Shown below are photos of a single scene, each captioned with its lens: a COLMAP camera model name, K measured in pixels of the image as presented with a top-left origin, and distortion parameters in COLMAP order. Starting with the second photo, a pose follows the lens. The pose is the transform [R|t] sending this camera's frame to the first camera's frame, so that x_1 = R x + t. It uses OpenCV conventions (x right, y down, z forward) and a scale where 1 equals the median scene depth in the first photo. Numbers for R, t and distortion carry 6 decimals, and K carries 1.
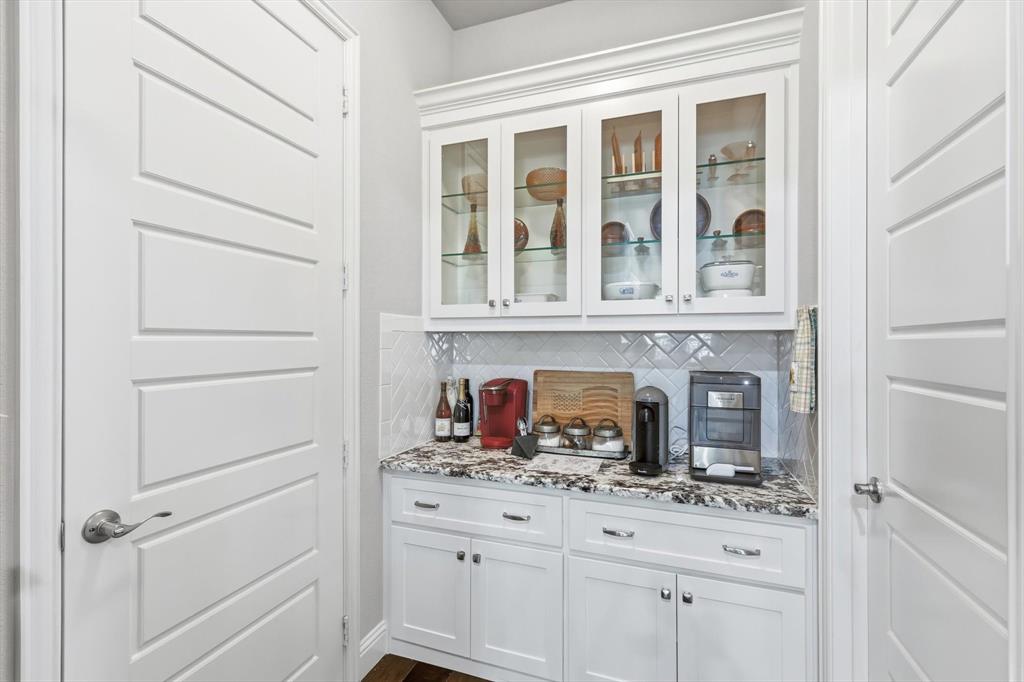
lens RADIAL K [[449.9, 0, 514.4], [0, 449.9, 340.3], [0, 0, 1]] dist [0.003984, 0.000254]
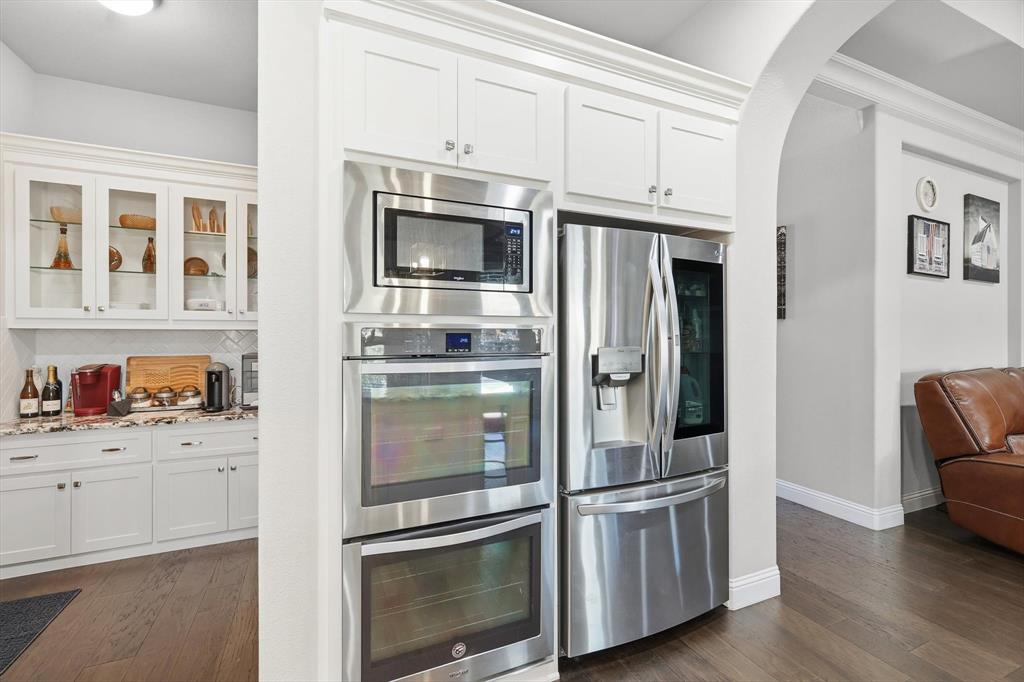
lens RADIAL K [[449.9, 0, 511.1], [0, 449.9, 332.0], [0, 0, 1]] dist [0.003984, 0.000254]
pose [[0.720884, -0.000052, 0.693056, -0.071059], [0.000783, 0.999999, -0.000740, -0.008409], [-0.693055, 0.001076, 0.720884, -0.873134]]
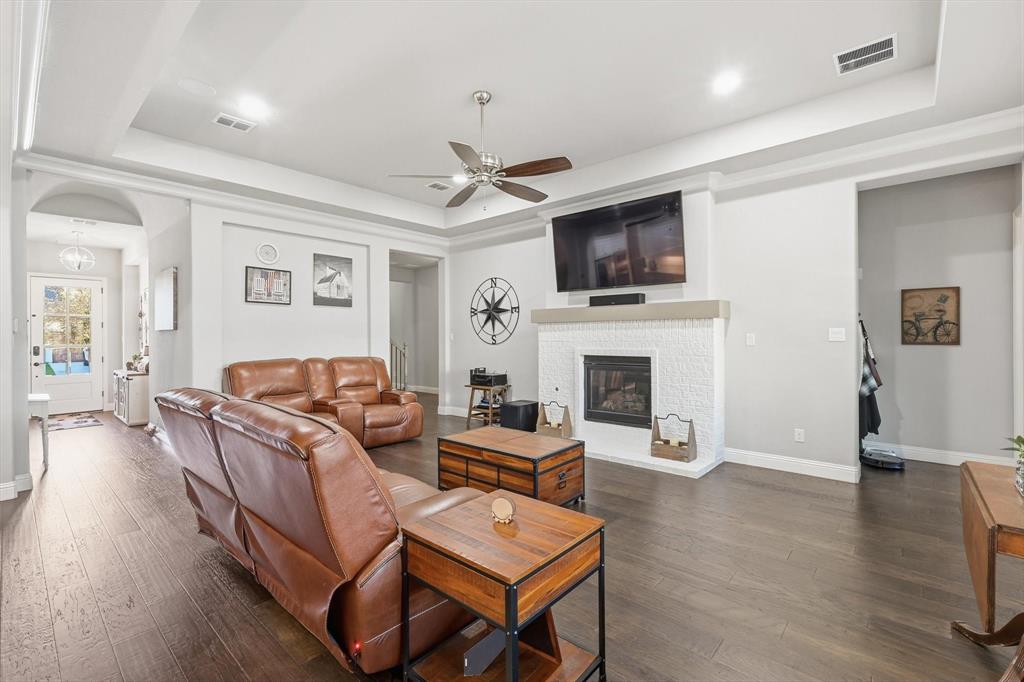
lens RADIAL K [[449.9, 0, 517.5], [0, 449.9, 336.1], [0, 0, 1]] dist [0.003984, 0.000254]
pose [[0.354908, -0.014058, 0.934795, 0.185584], [0.008355, 0.999895, 0.011865, -0.037667], [-0.934864, 0.003600, 0.354989, -3.169240]]
